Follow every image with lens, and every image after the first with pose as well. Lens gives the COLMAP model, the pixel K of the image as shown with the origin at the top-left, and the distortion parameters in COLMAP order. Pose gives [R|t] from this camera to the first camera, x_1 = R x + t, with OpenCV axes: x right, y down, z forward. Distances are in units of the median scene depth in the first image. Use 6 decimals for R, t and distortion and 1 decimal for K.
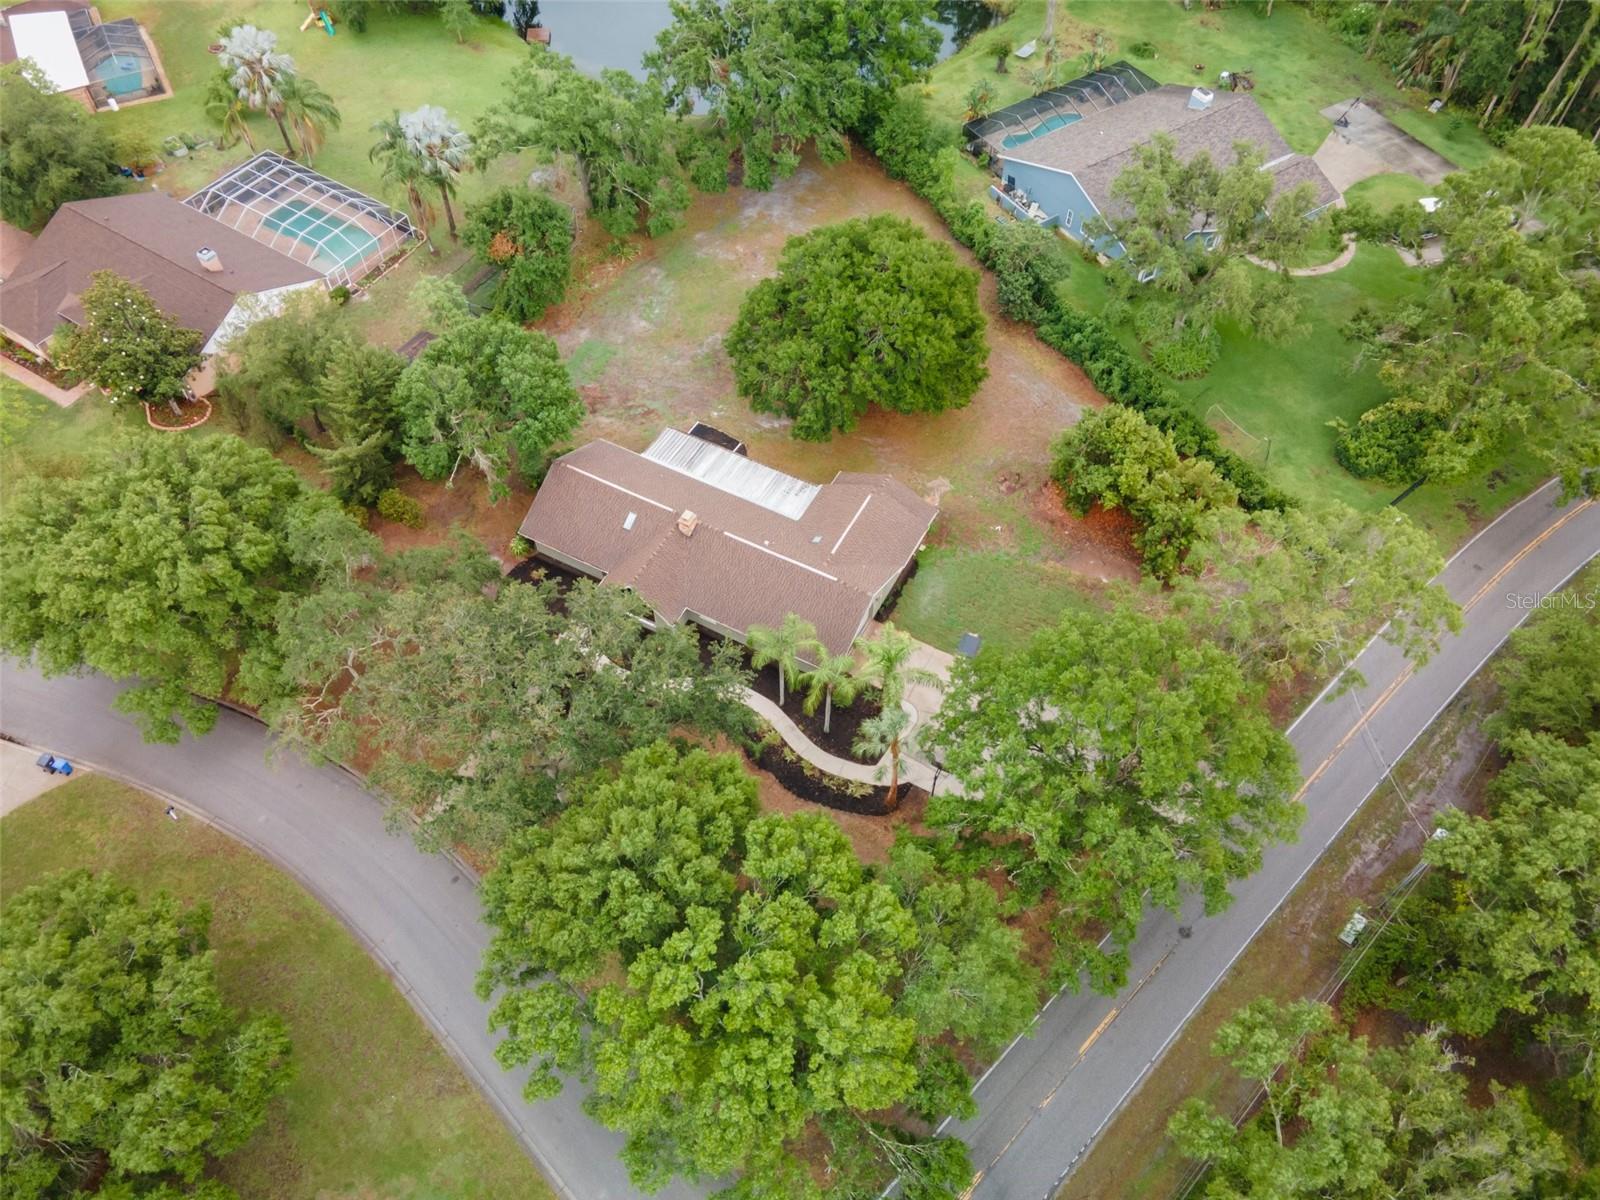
lens RADIAL K [[1164.6, 0, 795.8], [0, 1164.6, 598.6], [0, 0, 1]] dist [0.035642, 0.002244]
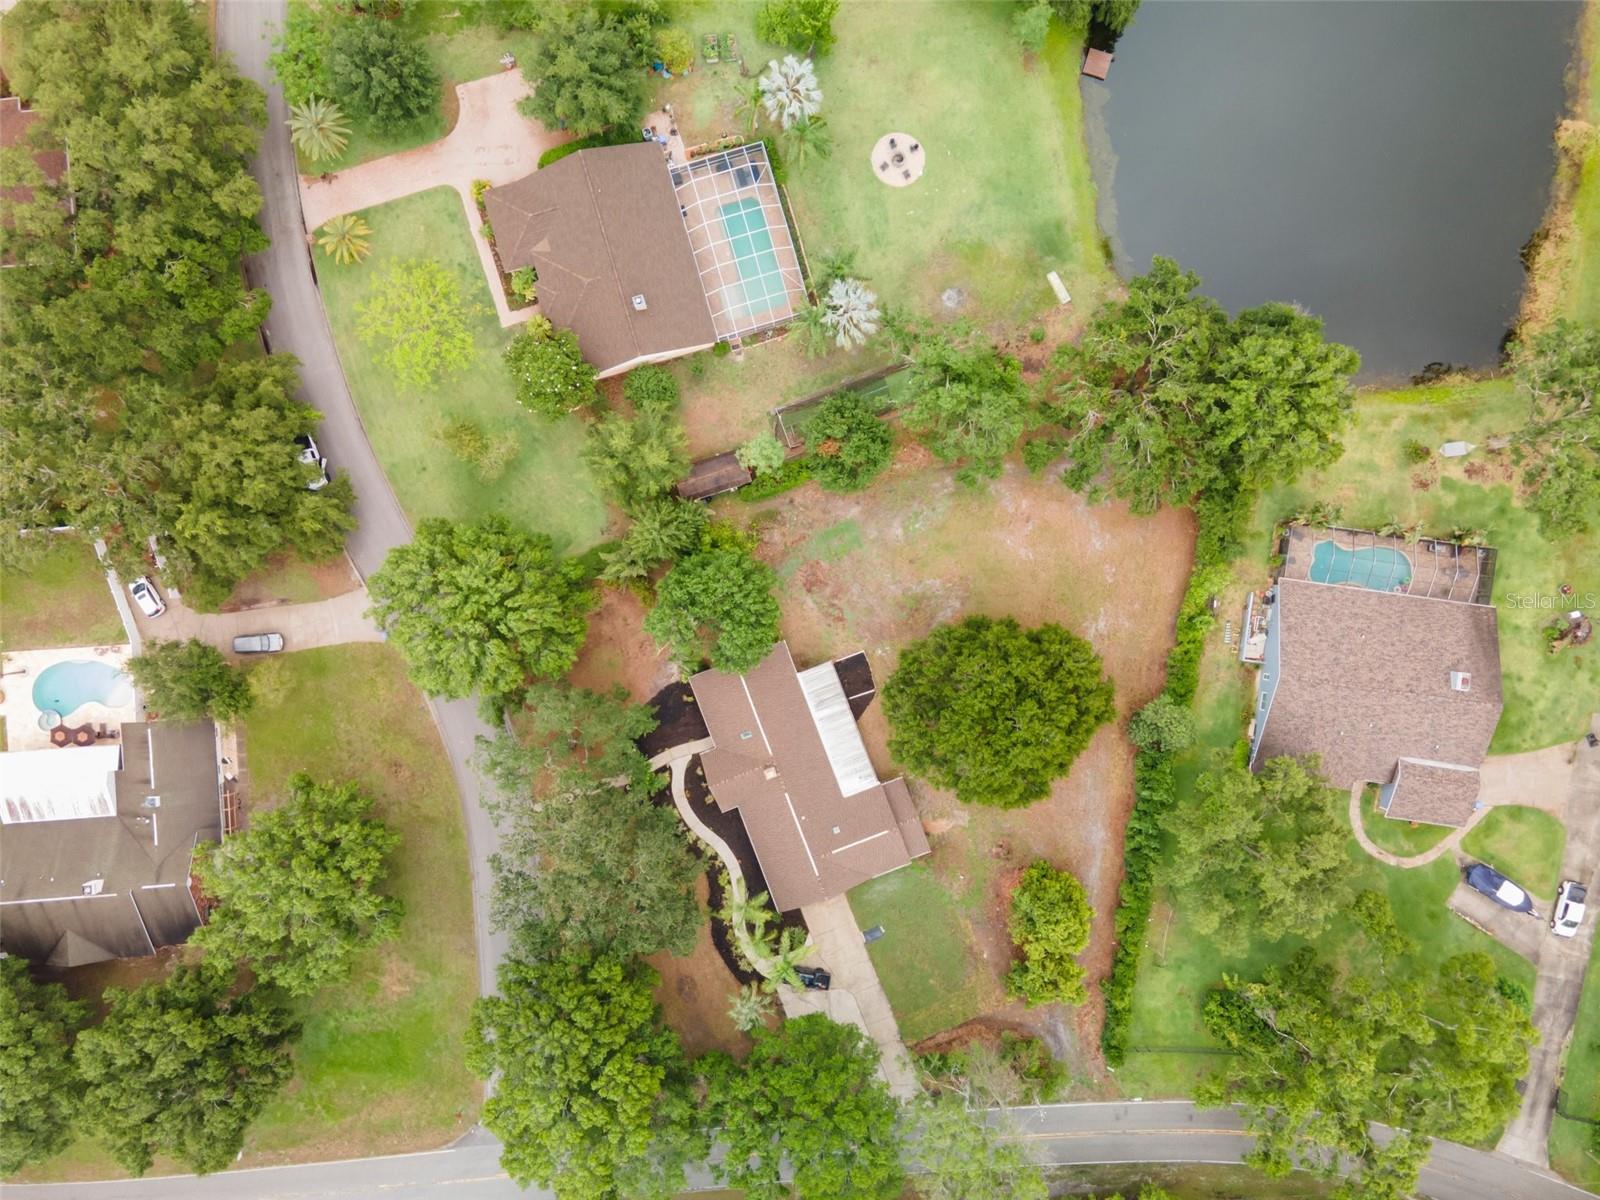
lens RADIAL K [[1164.6, 0, 795.8], [0, 1164.6, 598.6], [0, 0, 1]] dist [0.035642, 0.002244]
pose [[0.758625, 0.651520, 0.003037, -0.191475], [-0.526327, 0.610091, 0.592257, -0.955023], [0.384015, -0.450900, 0.805743, -0.050063]]
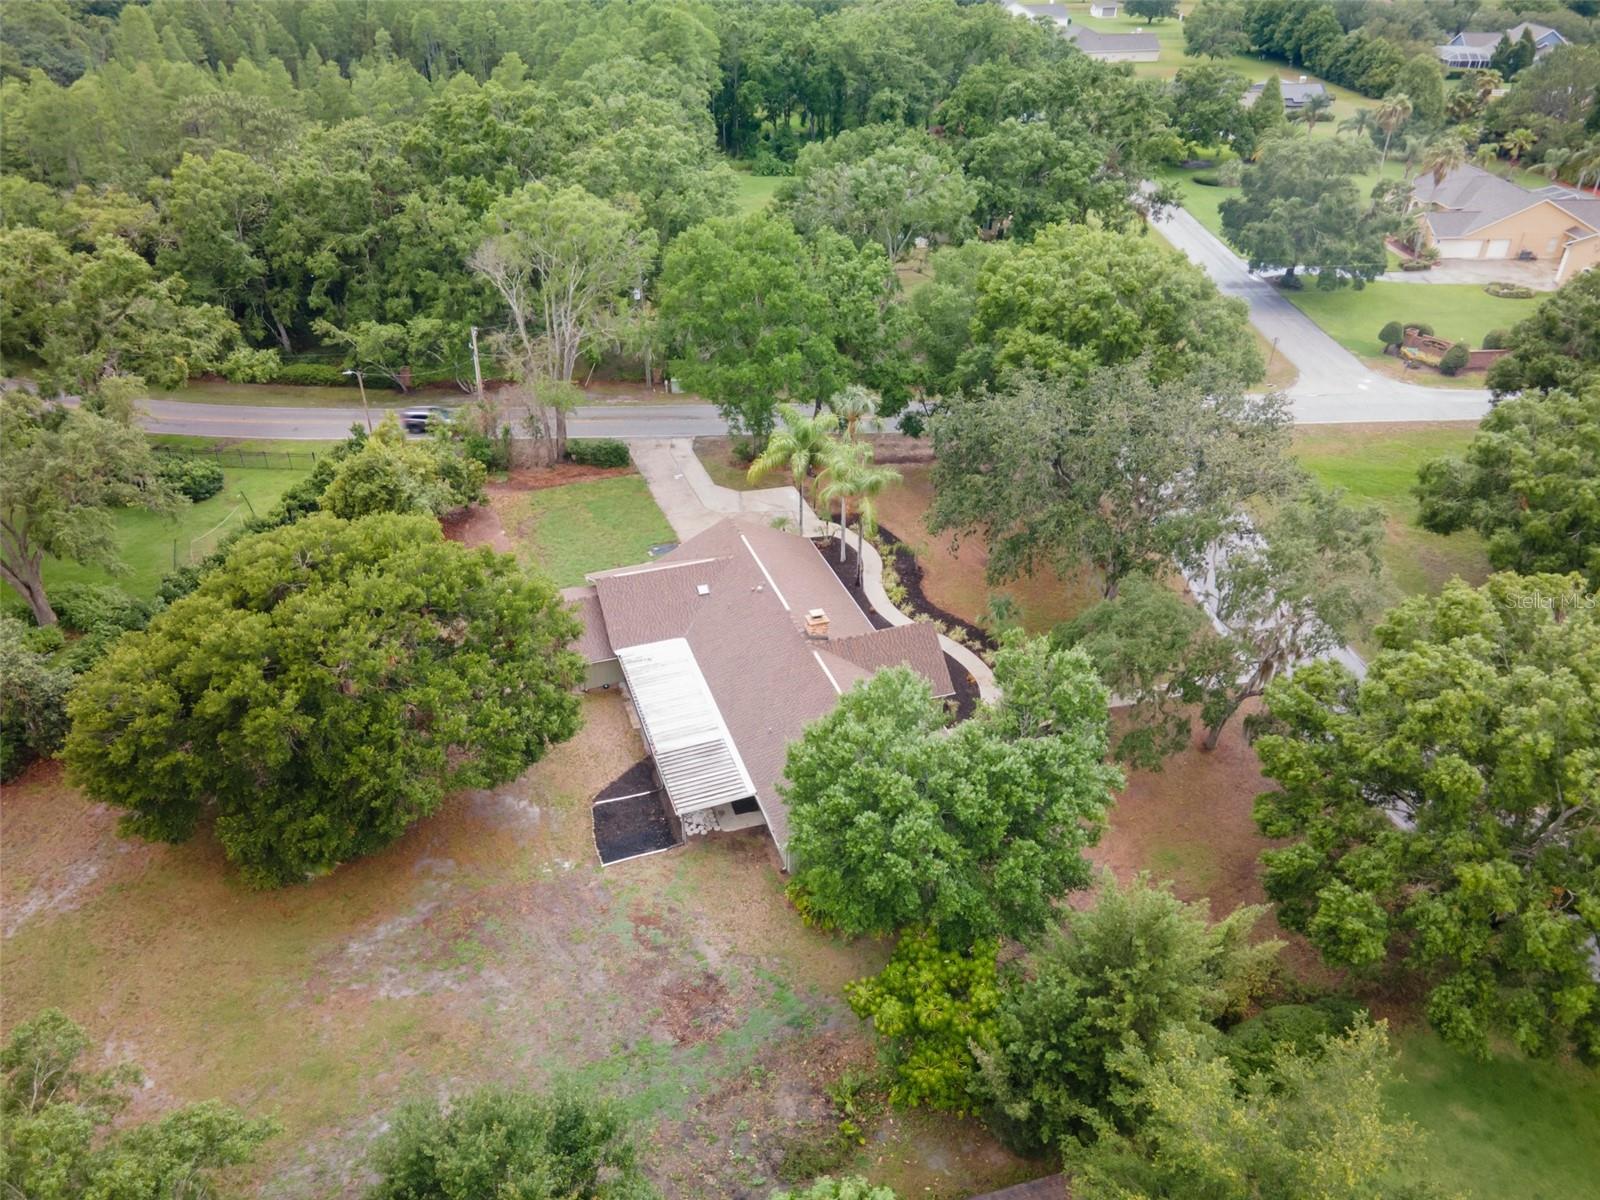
lens RADIAL K [[1151.8, 0, 791.6], [0, 1151.8, 596.7], [0, 0, 1]] dist [0.048466, 0.002012]
pose [[-0.732003, -0.357967, 0.579682, -0.455082], [0.551081, 0.189197, 0.812720, -0.615099], [-0.400601, 0.914365, 0.058776, 0.842161]]
